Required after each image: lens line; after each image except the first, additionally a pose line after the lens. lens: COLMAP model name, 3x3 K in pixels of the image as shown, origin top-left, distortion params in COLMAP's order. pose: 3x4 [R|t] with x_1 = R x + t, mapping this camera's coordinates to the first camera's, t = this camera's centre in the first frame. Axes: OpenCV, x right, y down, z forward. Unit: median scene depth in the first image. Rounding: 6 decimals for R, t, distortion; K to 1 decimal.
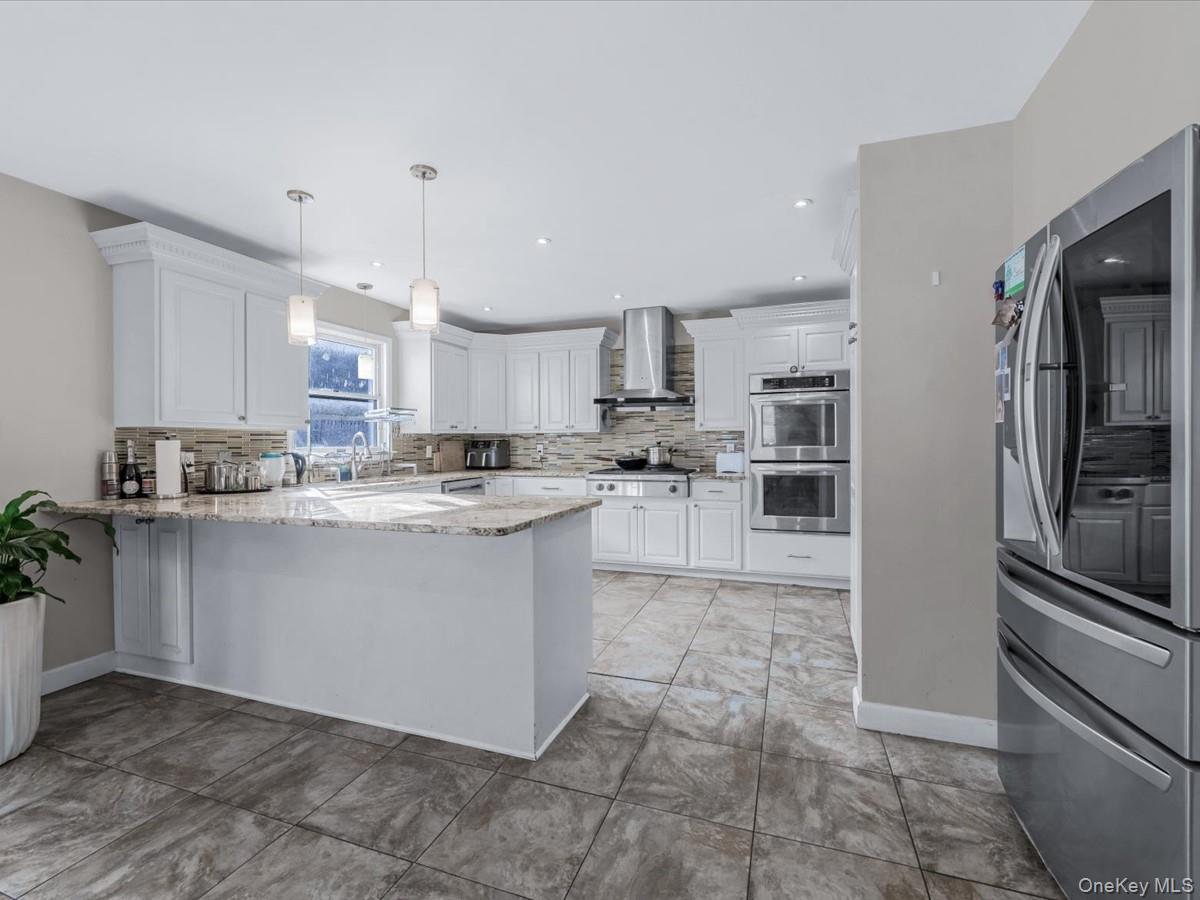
lens RADIAL K [[535.8, 0, 599.0], [0, 535.8, 445.6], [0, 0, 1]] dist [-0.002943, -0.000214]
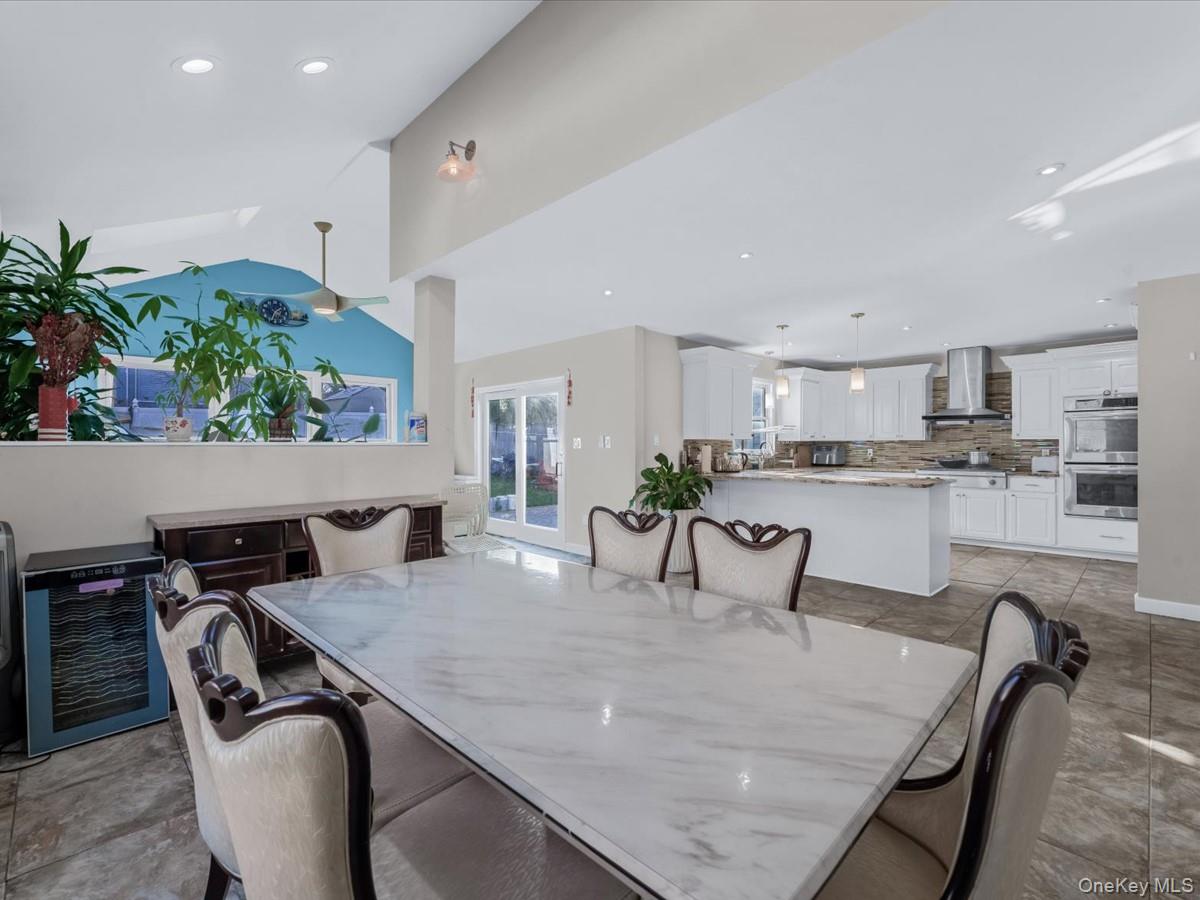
lens RADIAL K [[535.8, 0, 607.0], [0, 535.8, 448.8], [0, 0, 1]] dist [-0.002943, -0.000214]
pose [[0.902096, 0.007347, -0.431474, -0.169626], [-0.007639, 0.999970, 0.001057, 0.002191], [0.431469, 0.002343, 0.902125, -0.688854]]
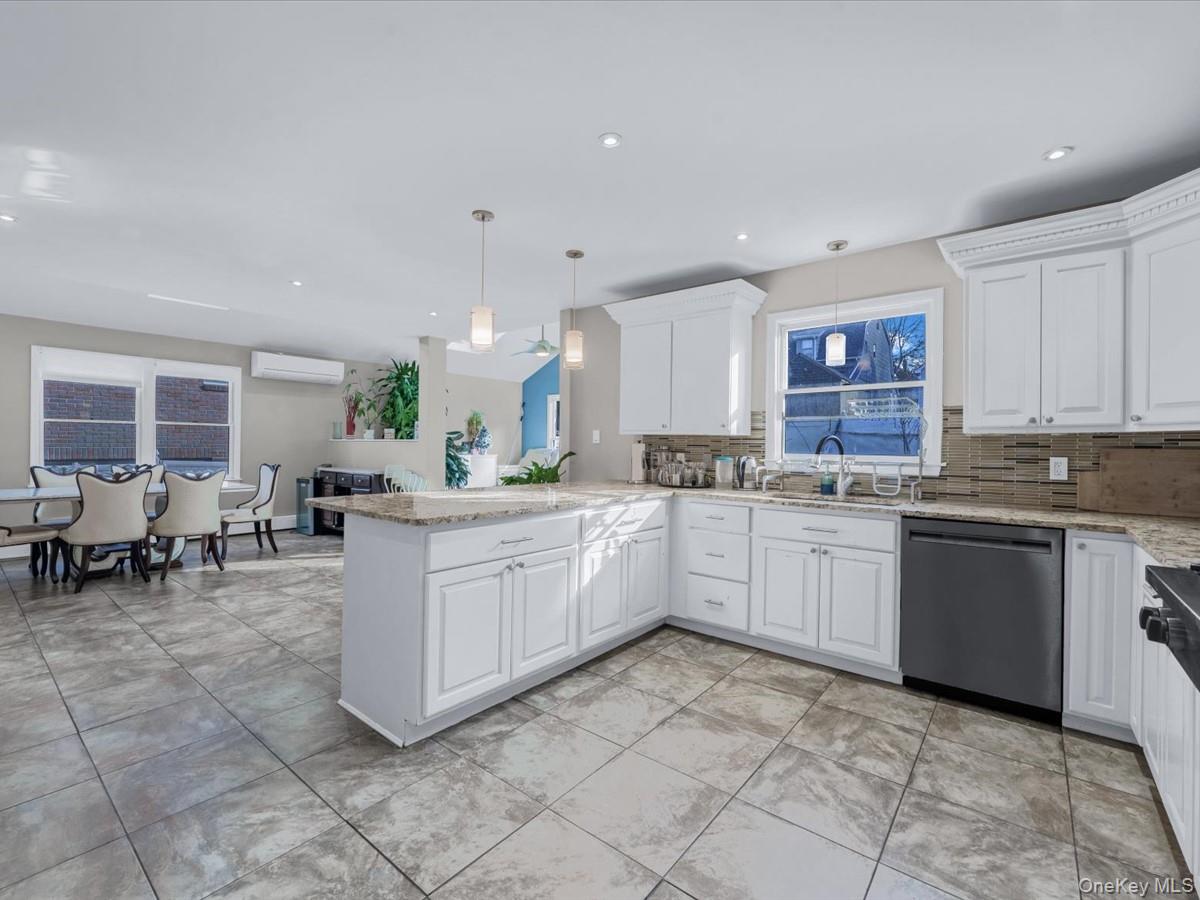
lens RADIAL K [[535.8, 0, 604.2], [0, 535.8, 451.3], [0, 0, 1]] dist [-0.002943, -0.000214]
pose [[-0.324415, 0.011354, -0.945847, 0.387925], [-0.016993, 0.999697, 0.017828, -0.008952], [0.945762, 0.021856, -0.324123, 0.910313]]
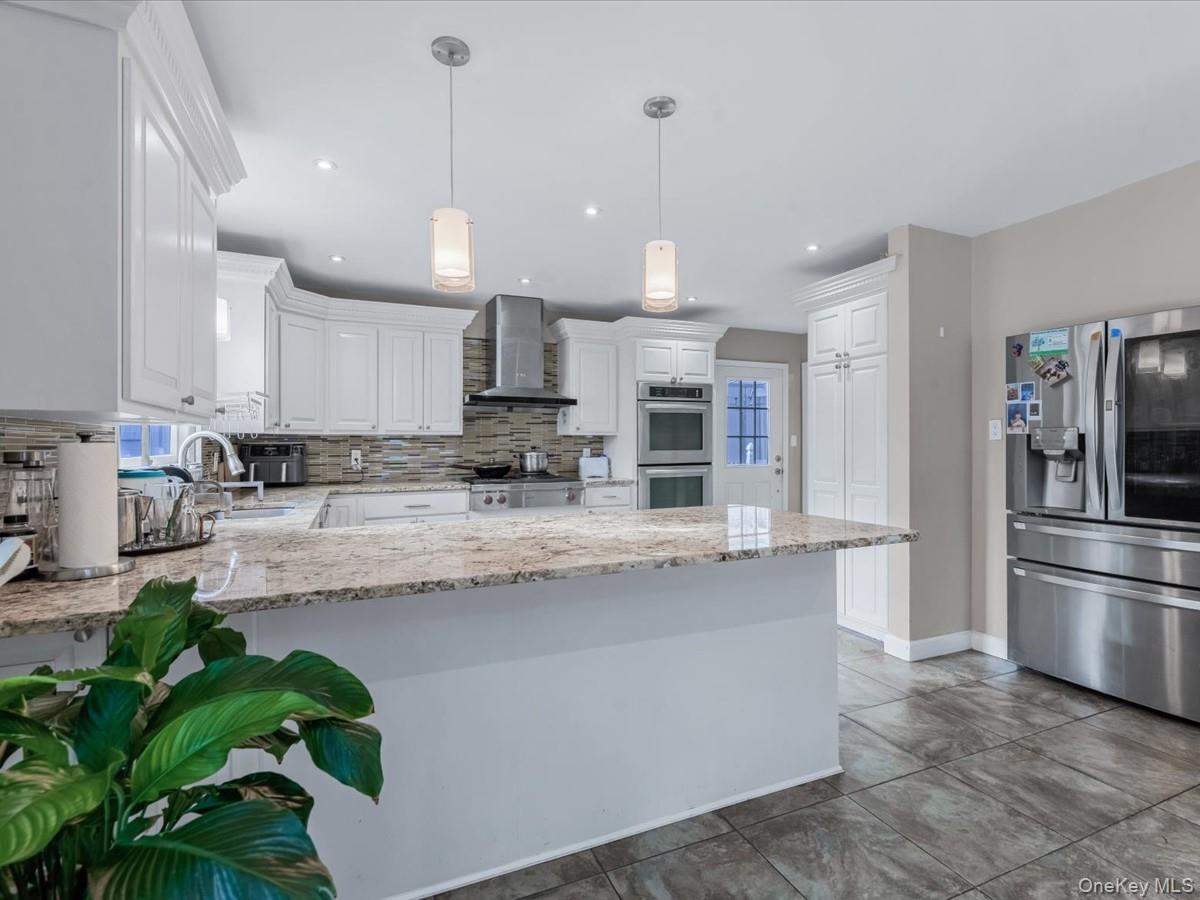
lens RADIAL K [[572.5, 0, 598.3], [0, 572.5, 446.8], [0, 0, 1]] dist [0.000258, 0.000046]
pose [[0.736847, -0.000738, 0.676059, -0.536847], [0.005555, 0.999972, -0.004963, -0.001141], [-0.676037, 0.007413, 0.736831, 0.244379]]
